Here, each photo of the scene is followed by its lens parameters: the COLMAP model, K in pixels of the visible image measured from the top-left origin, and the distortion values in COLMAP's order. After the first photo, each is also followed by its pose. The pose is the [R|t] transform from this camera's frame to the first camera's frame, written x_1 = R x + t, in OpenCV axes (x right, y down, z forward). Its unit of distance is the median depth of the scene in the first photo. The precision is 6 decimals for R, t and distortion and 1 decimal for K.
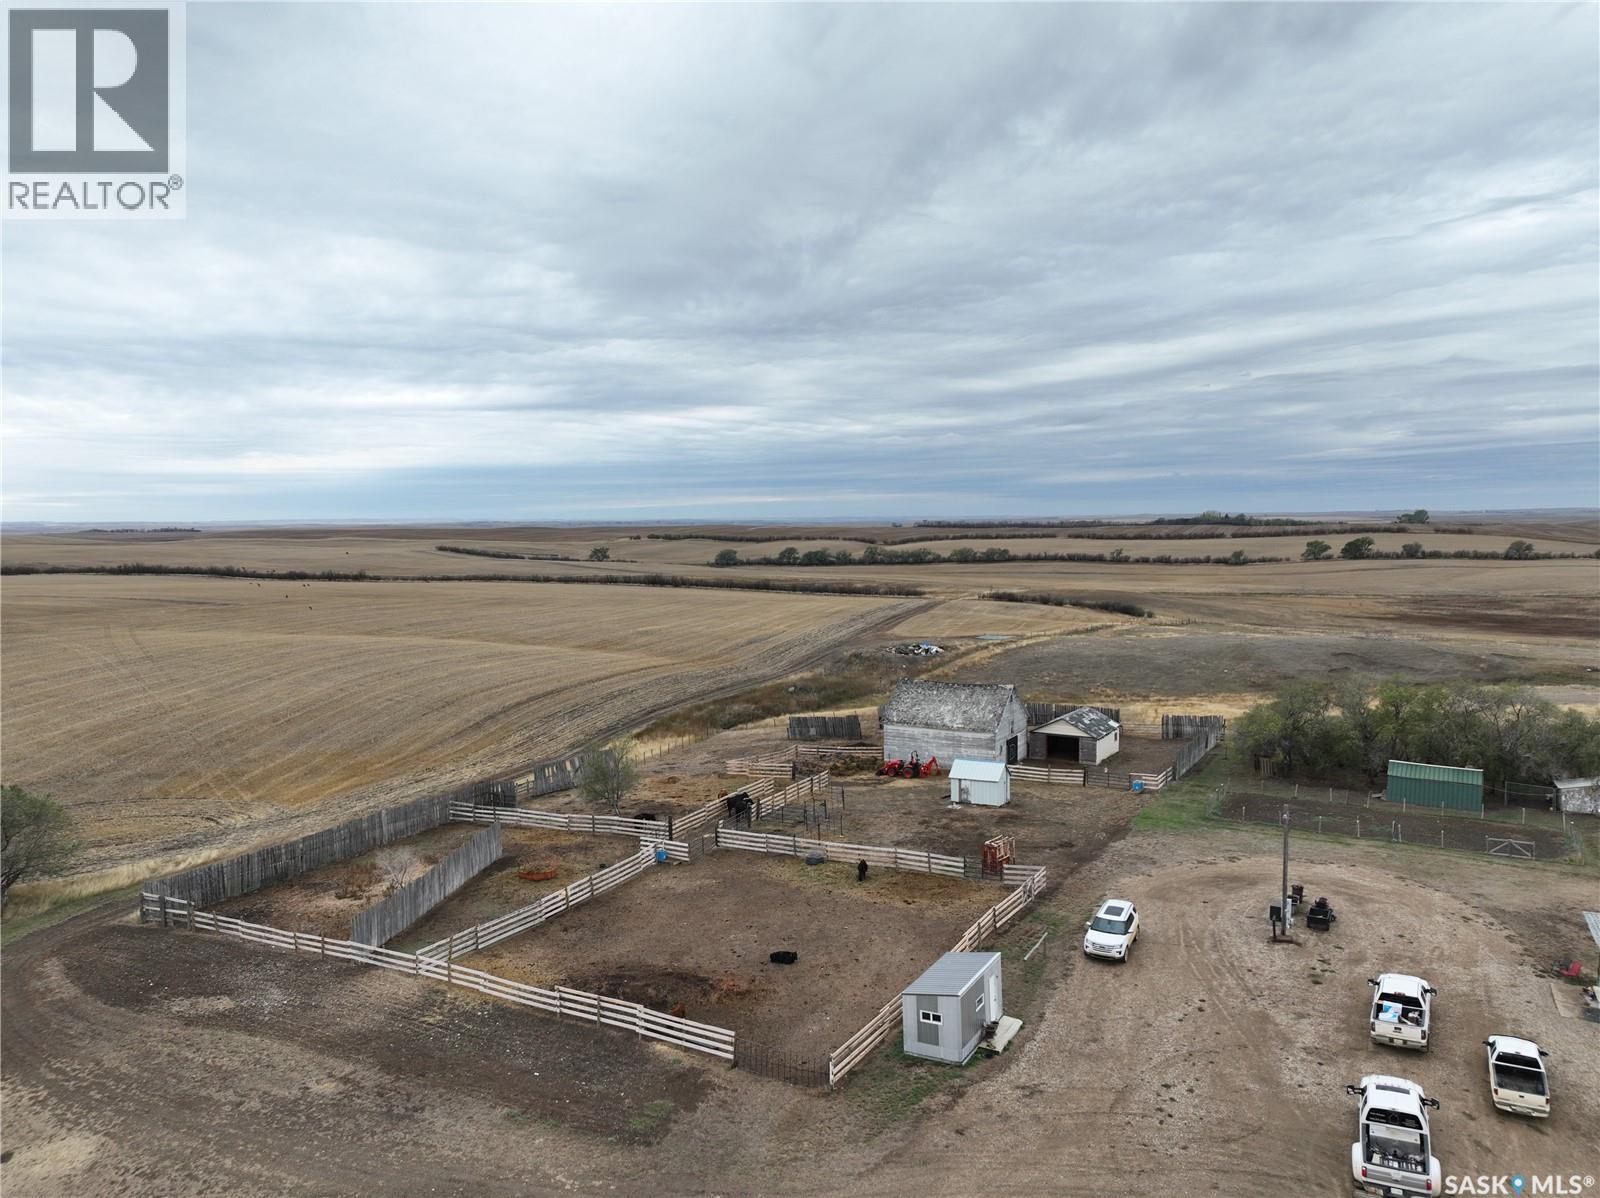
lens RADIAL K [[1130.5, 0, 800.0], [0, 1130.5, 599.0], [0, 0, 1]] dist [0.015807, 0.006334]
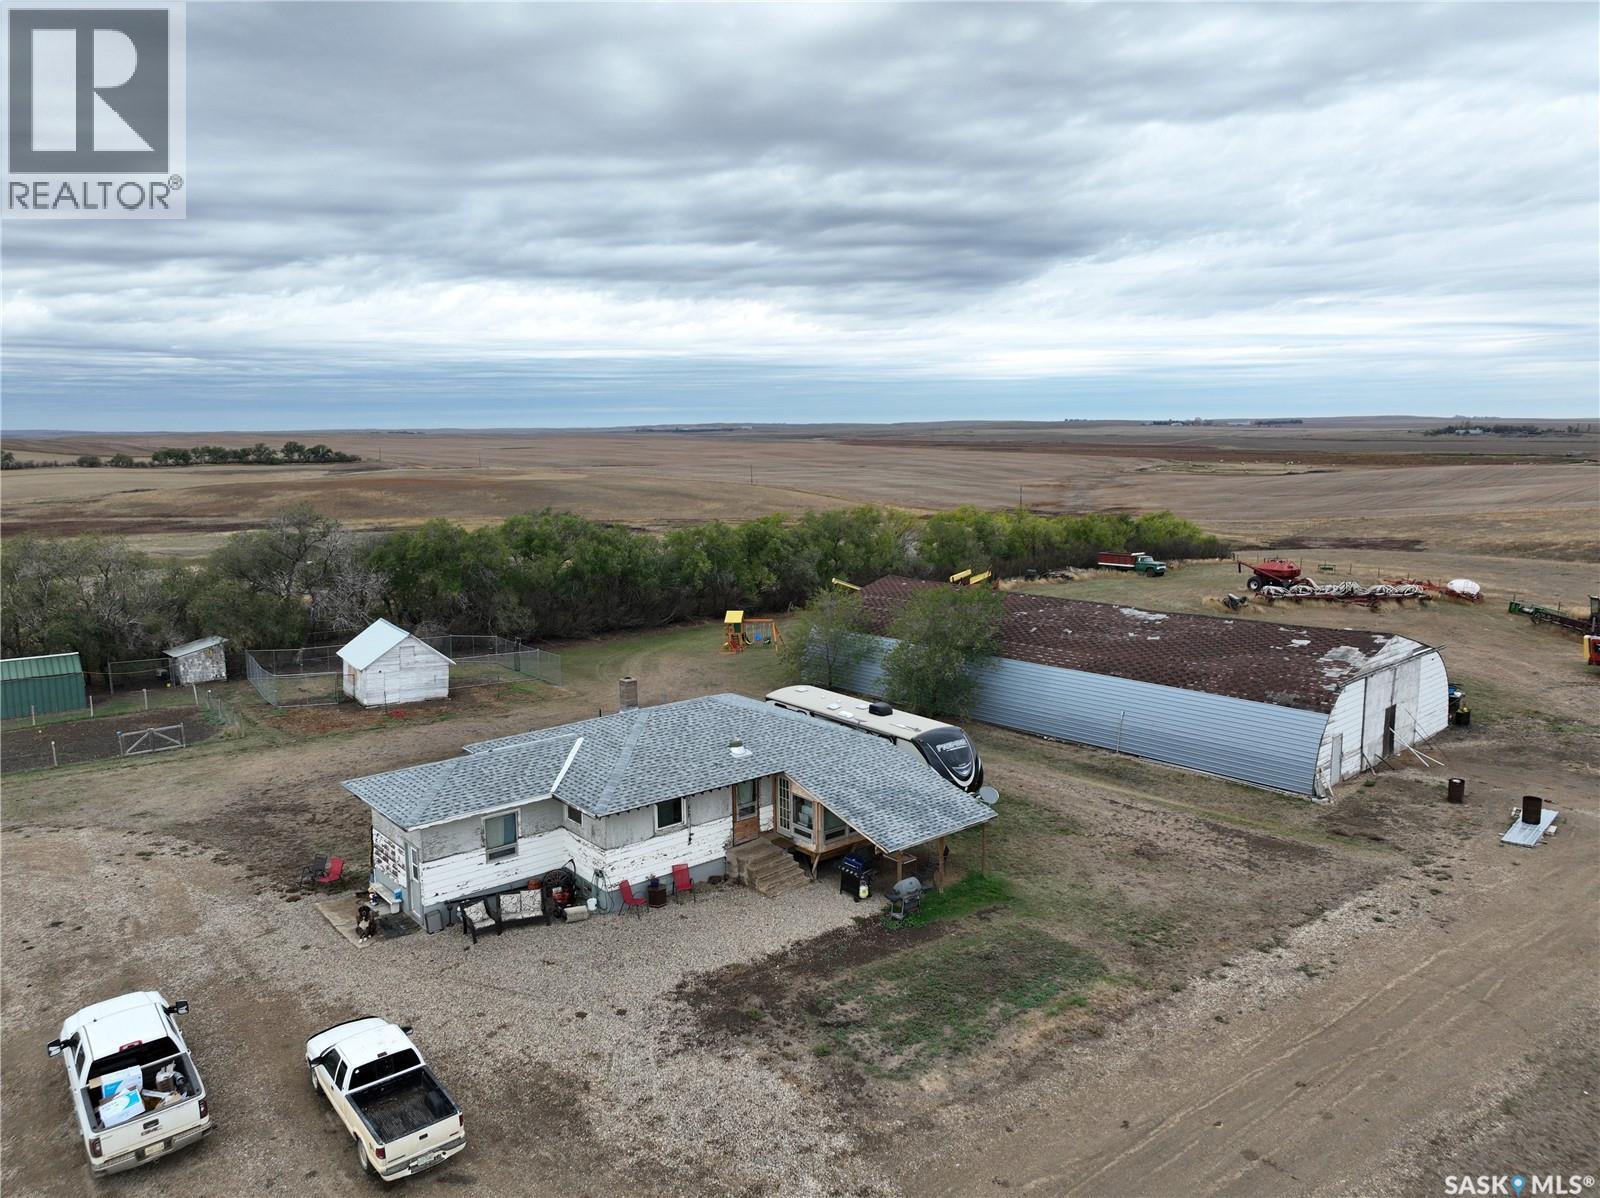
lens RADIAL K [[1133.2, 0, 800.0], [0, 1133.2, 599.0], [0, 0, 1]] dist [0.003985, 0.013364]
pose [[0.380308, -0.132033, 0.915387, 0.101832], [0.071020, 0.991004, 0.113434, 0.058110], [-0.922129, 0.021871, 0.386263, 0.256692]]
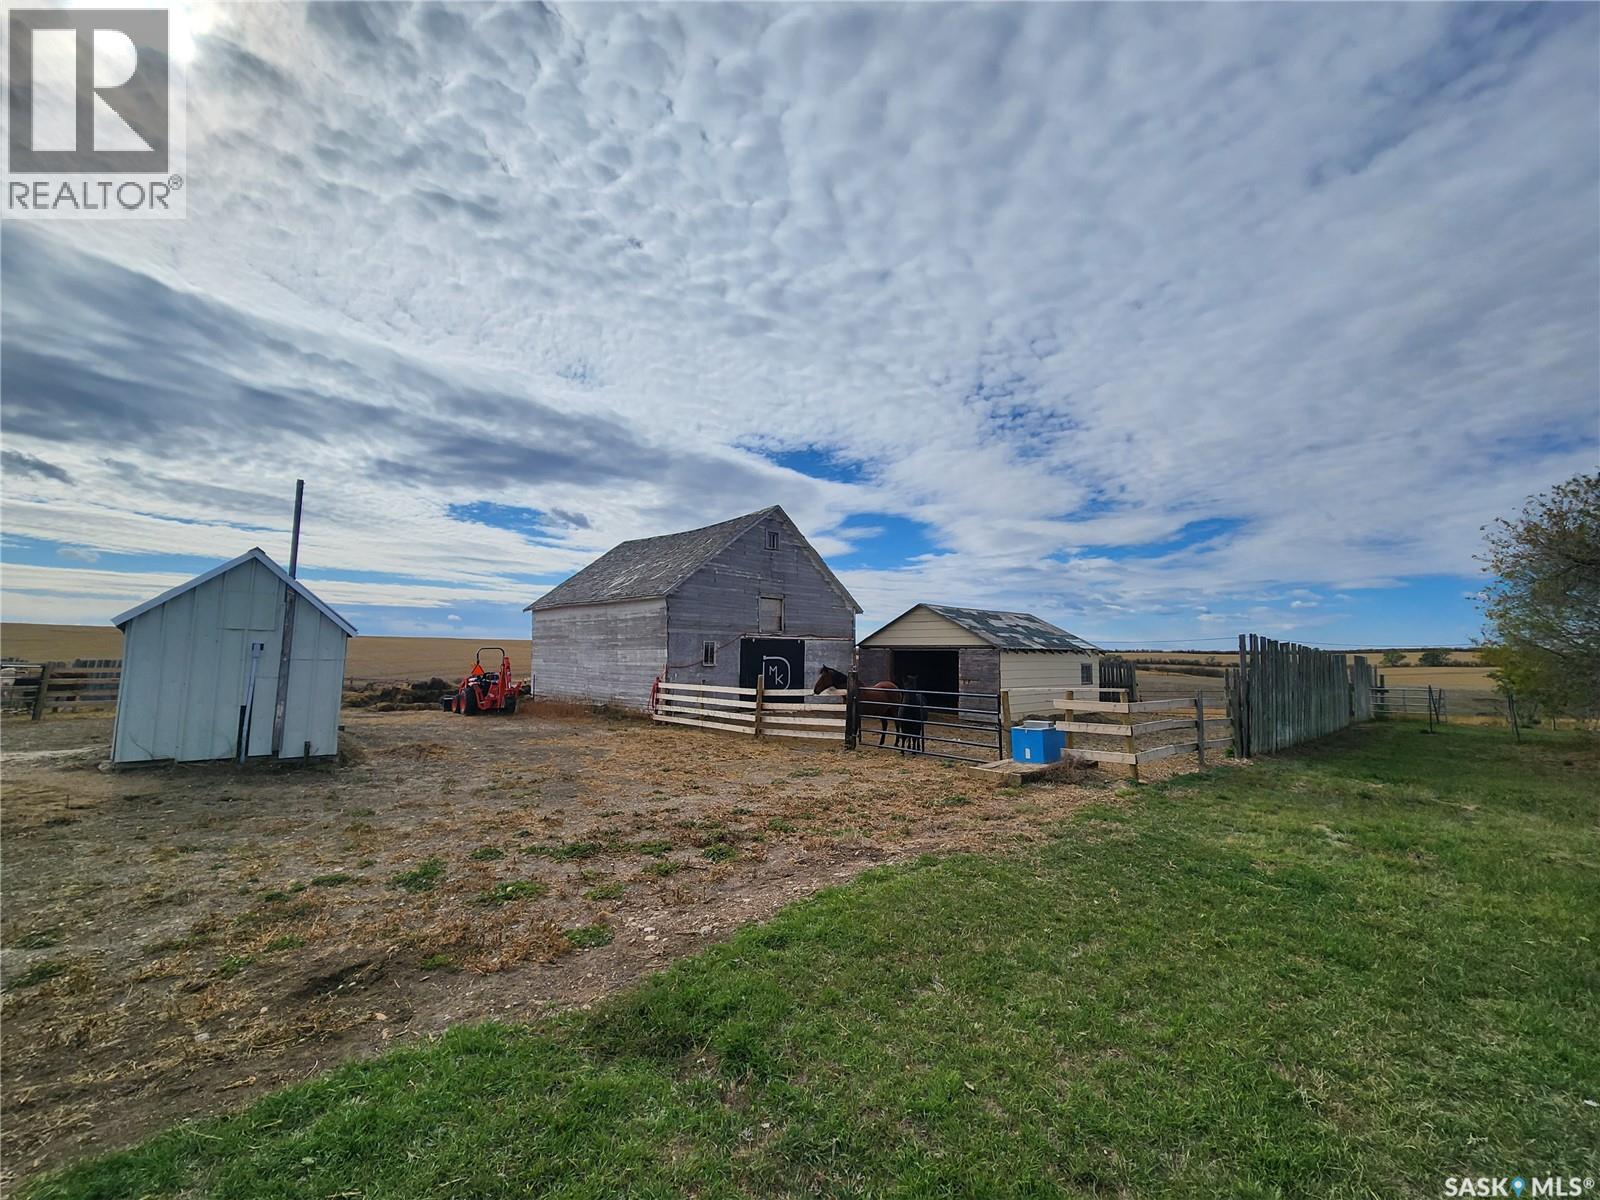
lens RADIAL K [[628.2, 0, 800.0], [0, 628.2, 600.0], [0, 0, 1]] dist [-0.001402, 0.000255]
pose [[0.956534, -0.004332, -0.291588, 0.262554], [-0.044348, 0.986099, -0.160130, 0.144971], [0.288228, 0.166102, 0.943045, 0.799257]]
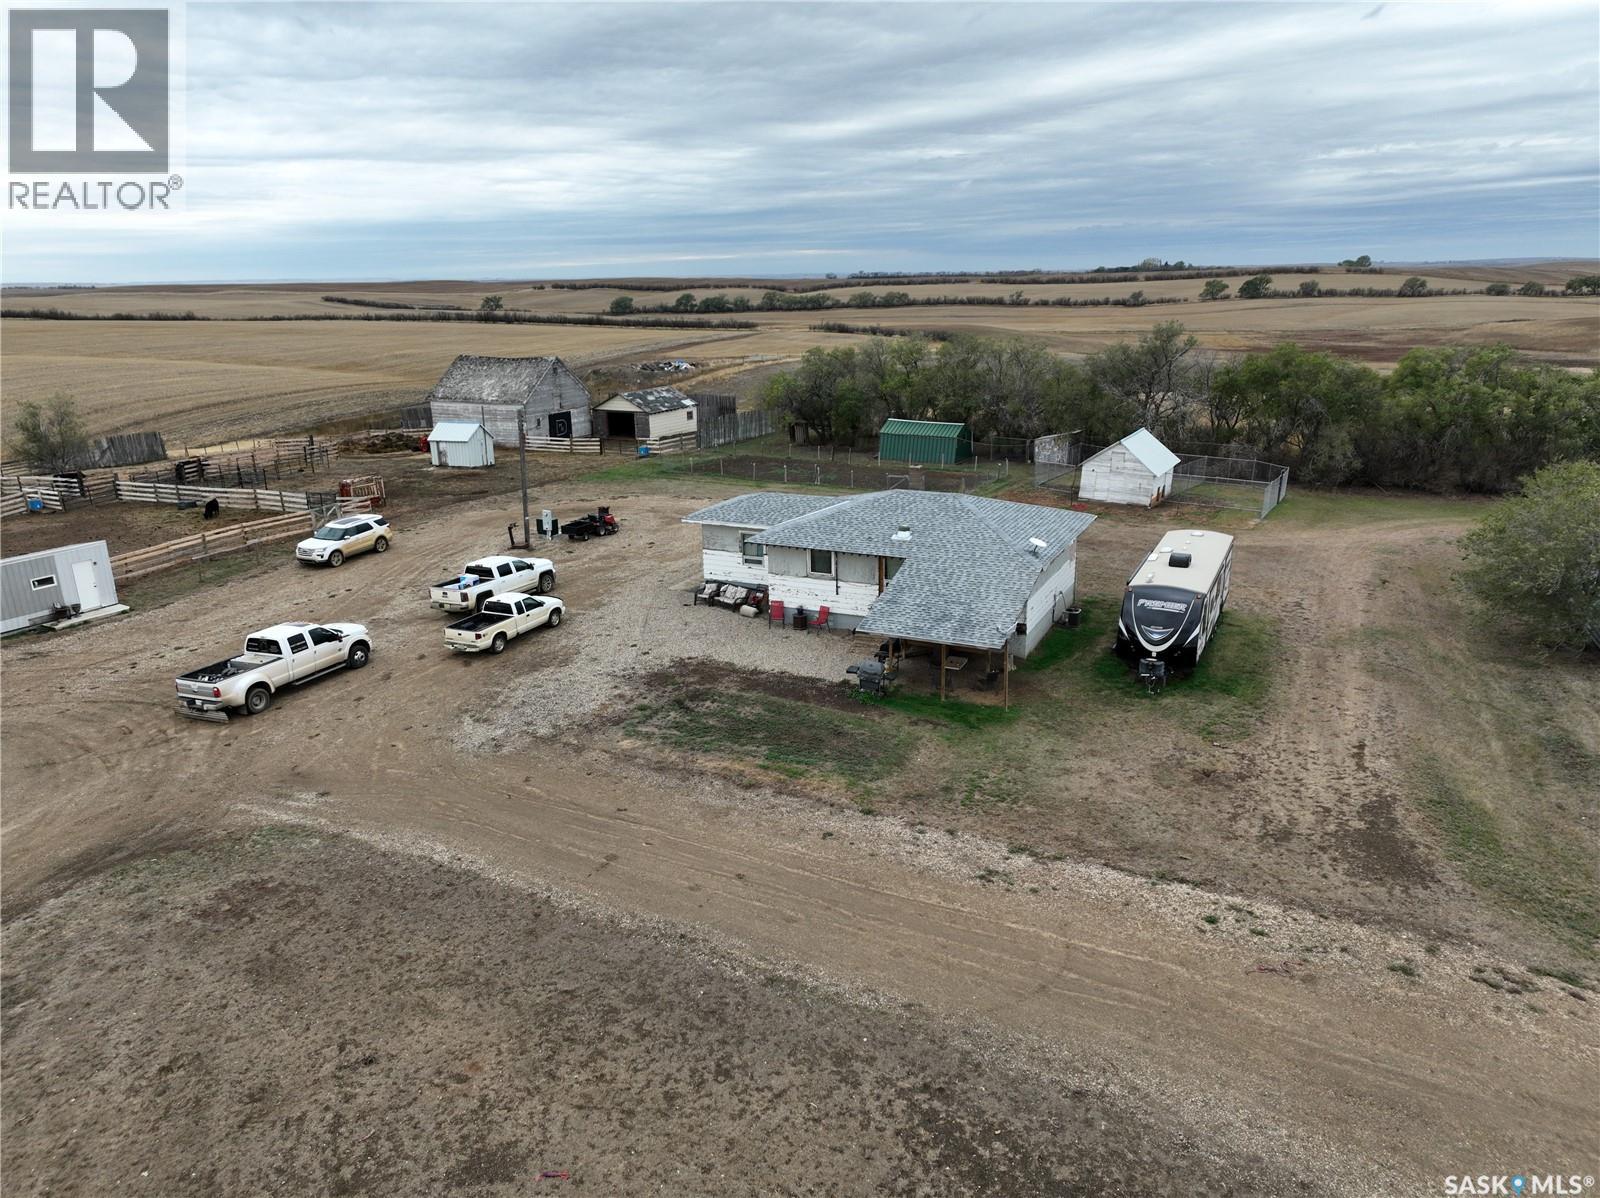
lens RADIAL K [[1133.2, 0, 800.0], [0, 1133.2, 599.0], [0, 0, 1]] dist [0.003985, 0.013364]
pose [[0.999371, -0.016187, 0.031554, 0.362926], [0.009401, 0.978840, 0.204410, 0.082984], [-0.034195, -0.203984, 0.978377, 0.010839]]
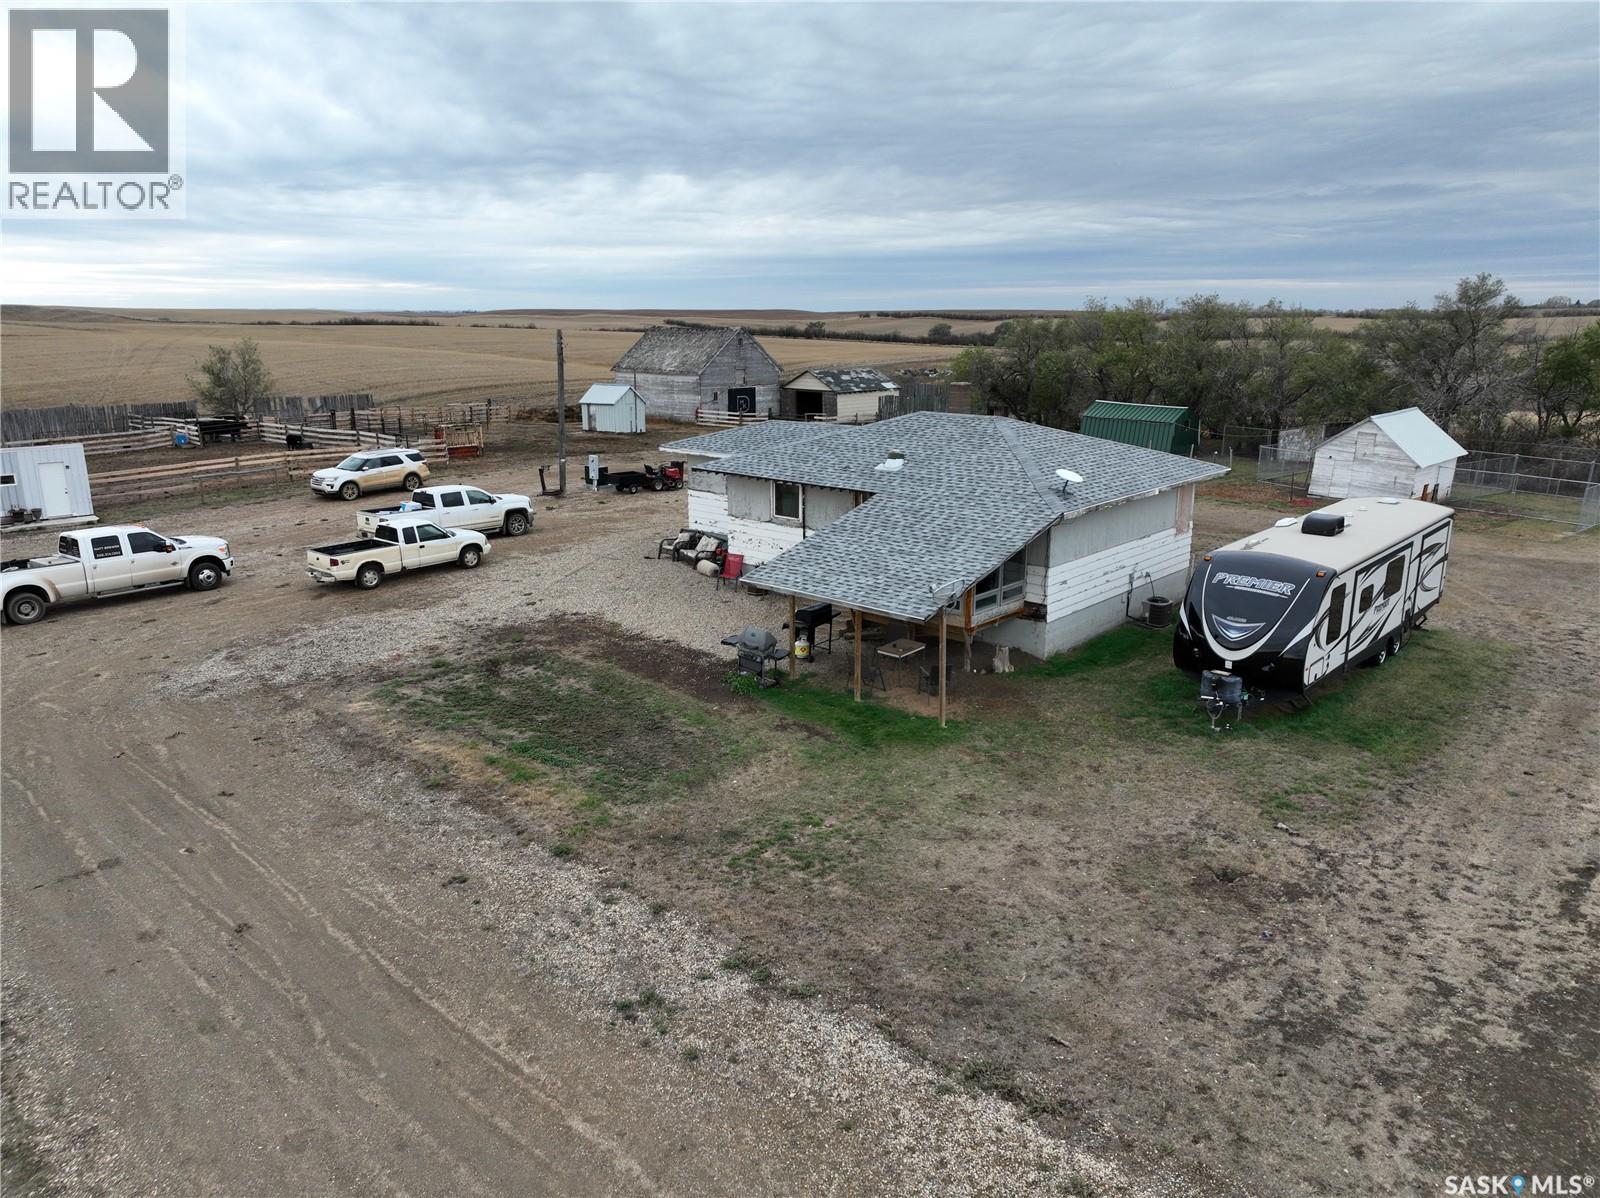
lens RADIAL K [[1133.2, 0, 800.0], [0, 1133.2, 599.0], [0, 0, 1]] dist [0.003985, 0.013364]
pose [[0.968266, 0.069944, -0.239936, 0.460078], [-0.027276, 0.983879, 0.176741, 0.128022], [0.248430, -0.164588, 0.954564, 0.136958]]
